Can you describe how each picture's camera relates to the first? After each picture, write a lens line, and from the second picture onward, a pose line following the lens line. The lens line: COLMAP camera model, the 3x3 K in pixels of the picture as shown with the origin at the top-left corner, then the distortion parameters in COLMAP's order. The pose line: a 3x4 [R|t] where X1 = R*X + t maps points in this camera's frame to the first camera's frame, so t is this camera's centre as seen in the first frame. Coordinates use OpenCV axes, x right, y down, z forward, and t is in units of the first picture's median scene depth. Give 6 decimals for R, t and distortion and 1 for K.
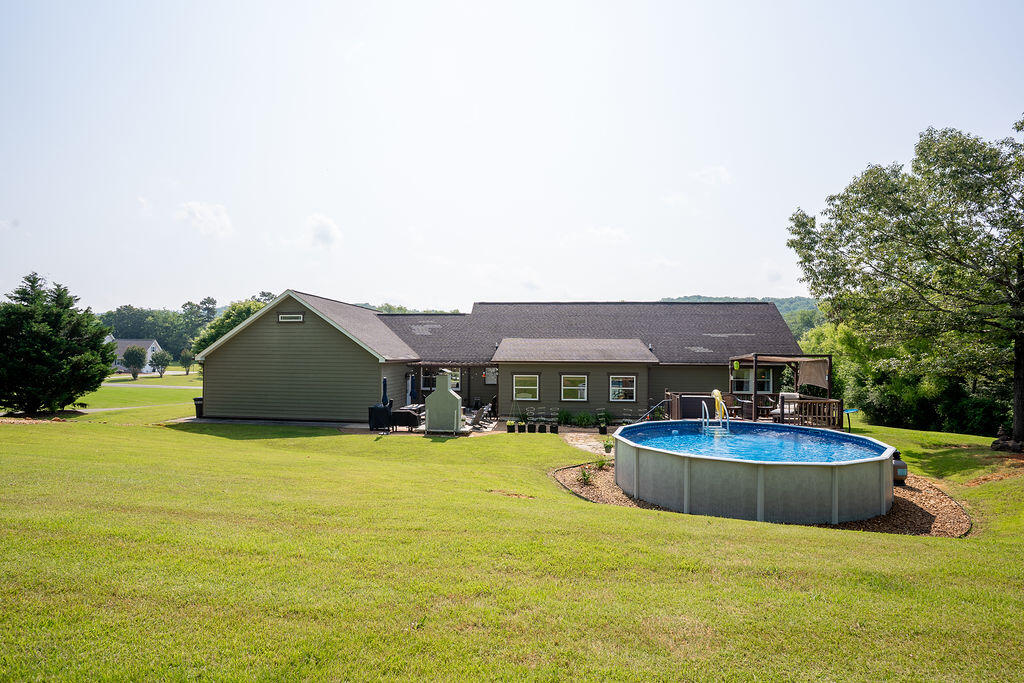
lens RADIAL K [[495.1, 0, 517.2], [0, 495.1, 343.0], [0, 0, 1]] dist [-0.040996, -0.000322]
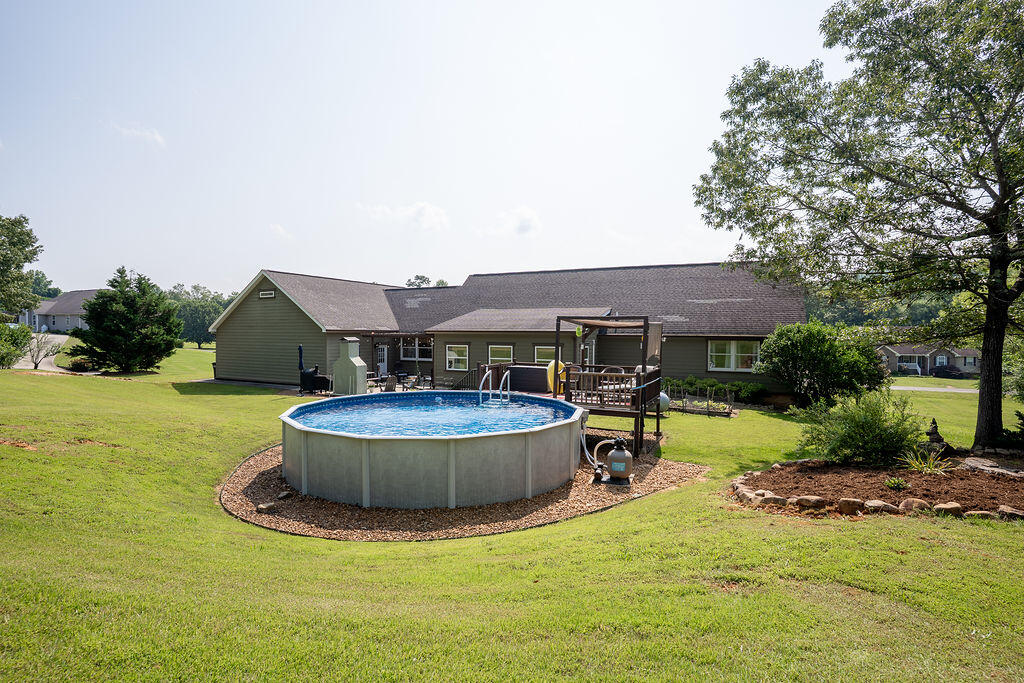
lens RADIAL K [[495.1, 0, 514.5], [0, 495.1, 336.9], [0, 0, 1]] dist [-0.040996, -0.000322]
pose [[0.939856, 0.000130, -0.341571, 0.464156], [0.011090, 0.999461, 0.030893, 0.019272], [0.341391, -0.032823, 0.939348, 0.110524]]
